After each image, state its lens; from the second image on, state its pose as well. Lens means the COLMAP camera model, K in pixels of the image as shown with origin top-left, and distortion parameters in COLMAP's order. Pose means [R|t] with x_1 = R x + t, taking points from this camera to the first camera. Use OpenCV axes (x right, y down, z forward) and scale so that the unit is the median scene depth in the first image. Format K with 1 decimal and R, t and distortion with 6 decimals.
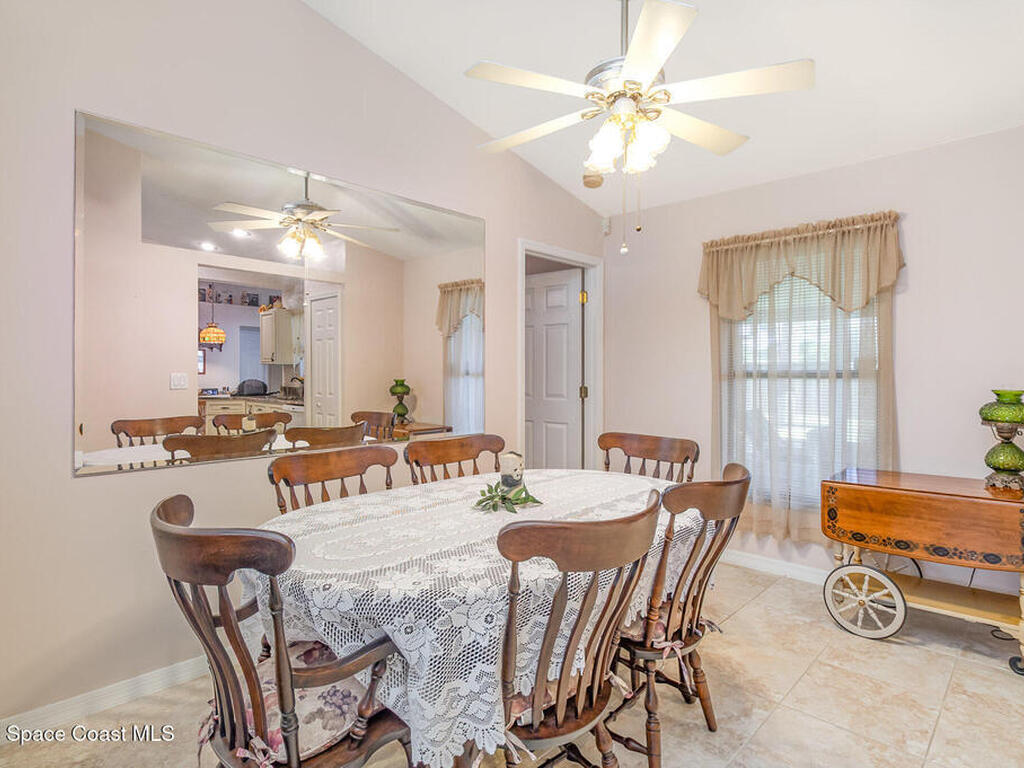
lens RADIAL K [[562.1, 0, 512.4], [0, 562.1, 382.1], [0, 0, 1]] dist [0.003090, 0.000161]
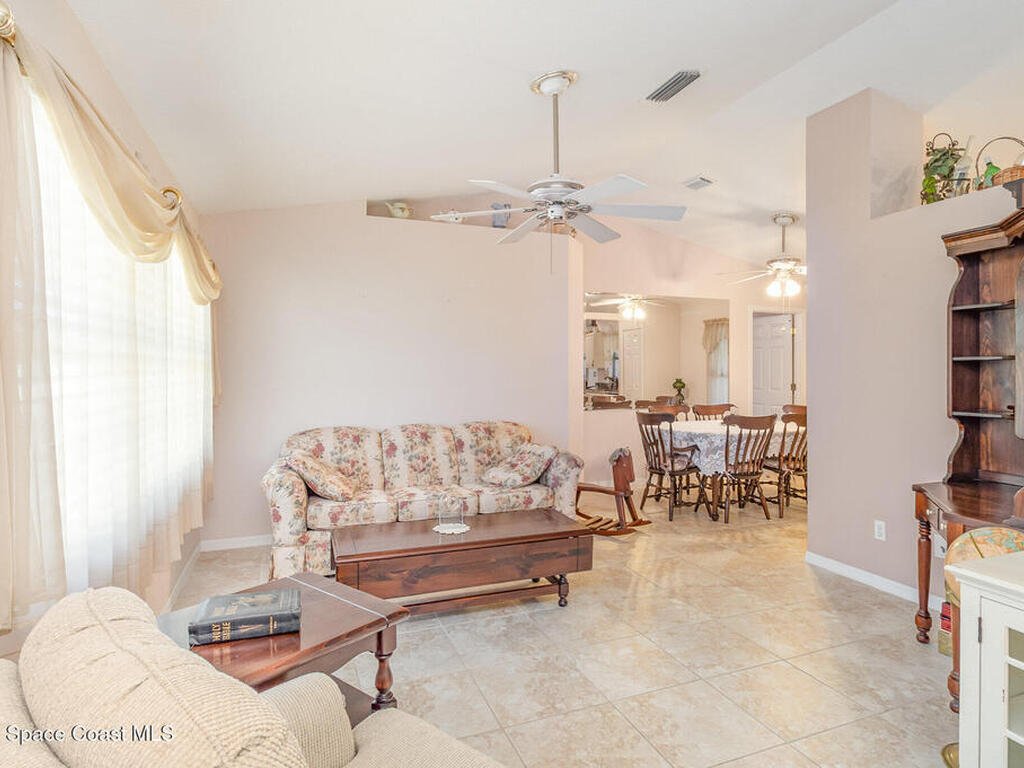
lens RADIAL K [[562.1, 0, 513.2], [0, 562.1, 379.2], [0, 0, 1]] dist [0.003090, 0.000161]
pose [[0.901592, 0.004155, -0.432567, 0.133274], [-0.003521, 0.999991, 0.002266, -0.009221], [0.432573, -0.000520, 0.901599, -1.233817]]
